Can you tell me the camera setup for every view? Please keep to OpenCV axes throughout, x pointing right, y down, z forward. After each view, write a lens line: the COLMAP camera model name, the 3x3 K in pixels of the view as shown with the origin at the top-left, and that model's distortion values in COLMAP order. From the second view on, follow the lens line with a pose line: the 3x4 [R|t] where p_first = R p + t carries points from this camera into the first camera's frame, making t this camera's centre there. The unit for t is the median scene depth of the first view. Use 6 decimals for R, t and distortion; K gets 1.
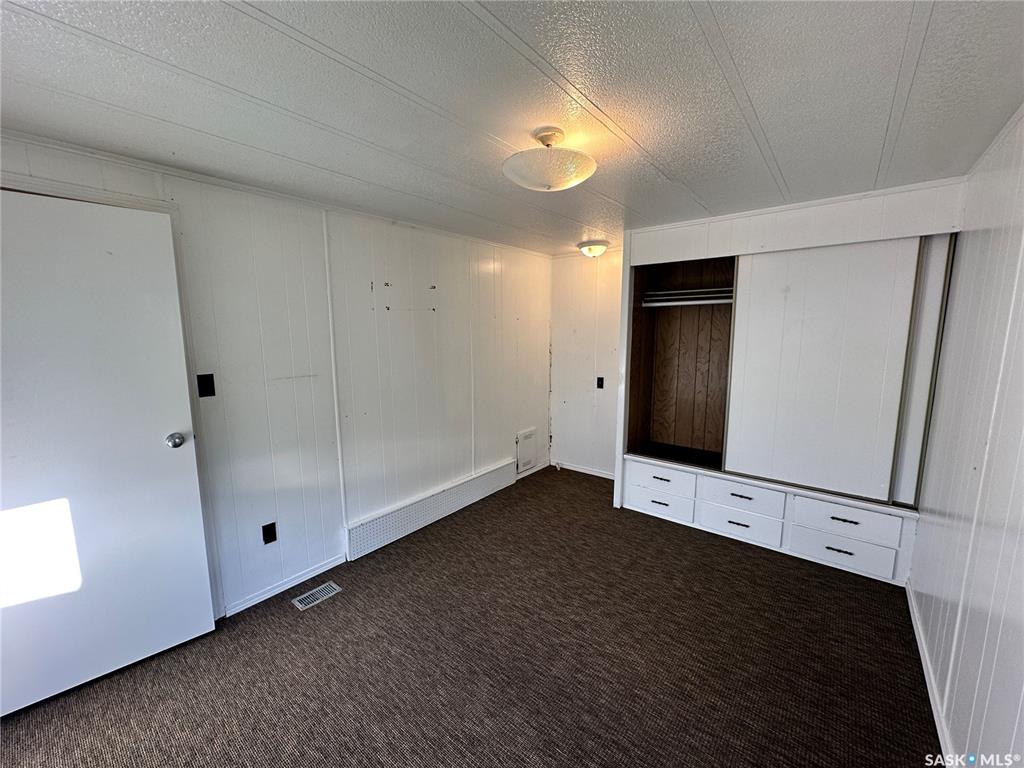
lens RADIAL K [[409.9, 0, 516.4], [0, 409.9, 384.5], [0, 0, 1]] dist [0.009553, -0.000485]
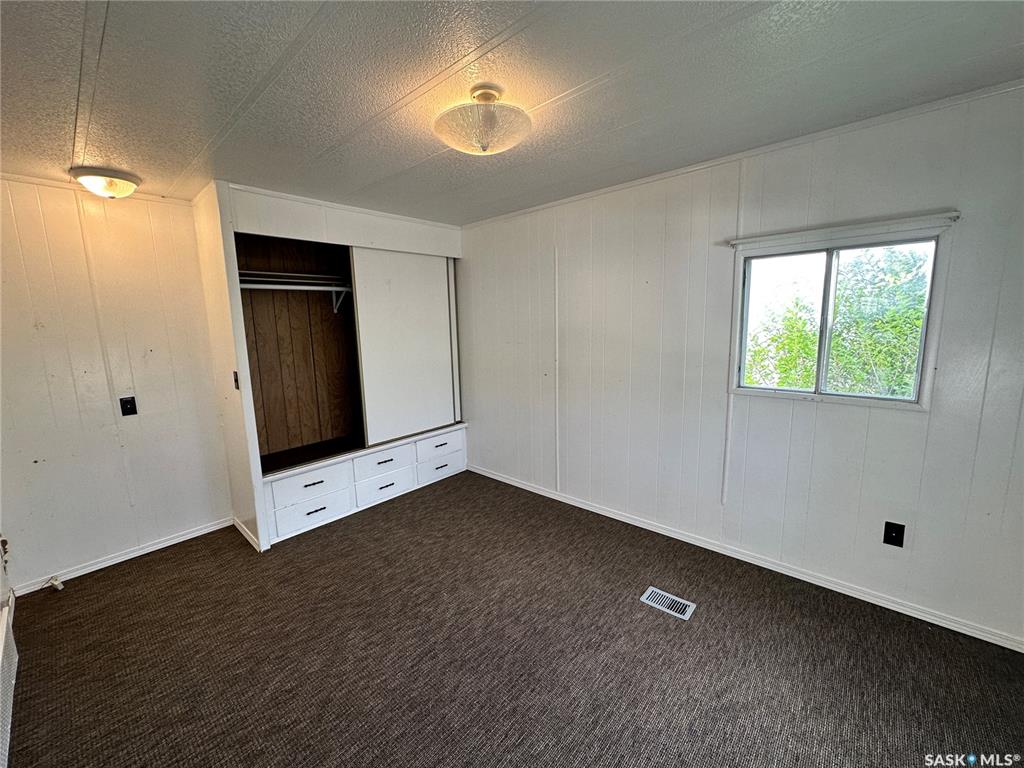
lens RADIAL K [[410.8, 0, 507.3], [0, 410.8, 381.4], [0, 0, 1]] dist [-0.000826, -0.000280]
pose [[0.066724, -0.144420, 0.987264, -0.494386], [0.168516, 0.976886, 0.131512, -0.035787], [-0.983438, 0.157594, 0.089519, 0.499280]]
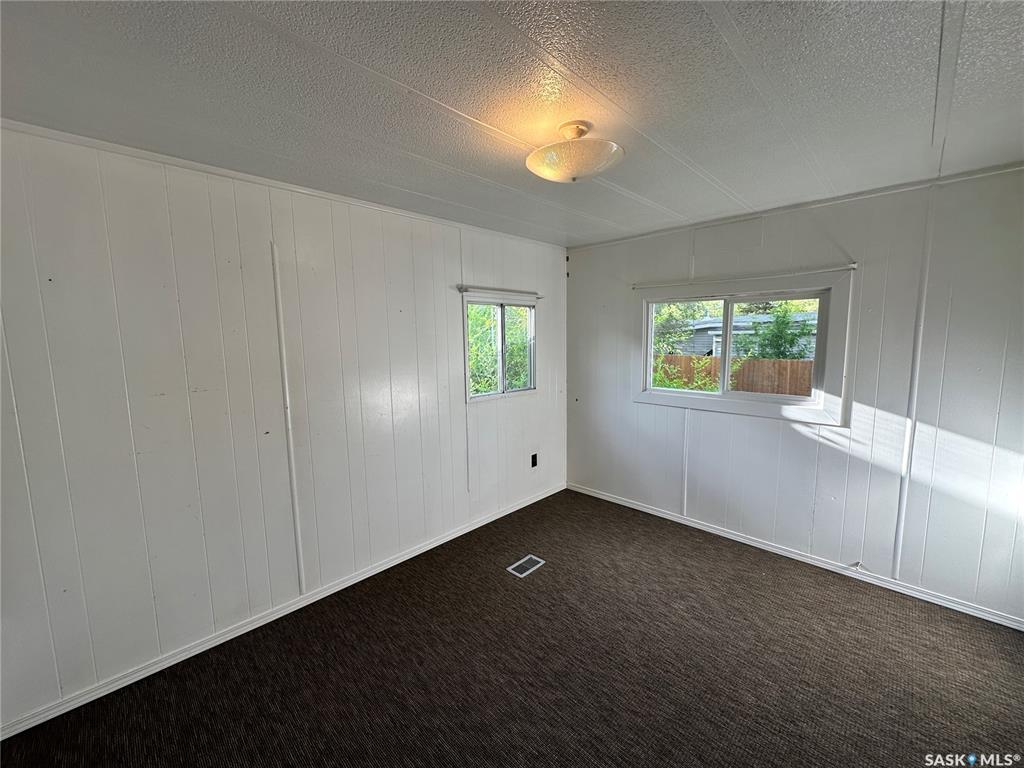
lens RADIAL K [[409.9, 0, 516.4], [0, 409.9, 384.5], [0, 0, 1]] dist [0.009553, -0.000485]
pose [[-0.995034, 0.002811, 0.099499, 0.064605], [0.028422, 0.966010, 0.256939, -0.139639], [-0.095395, 0.258490, -0.961292, 1.089984]]
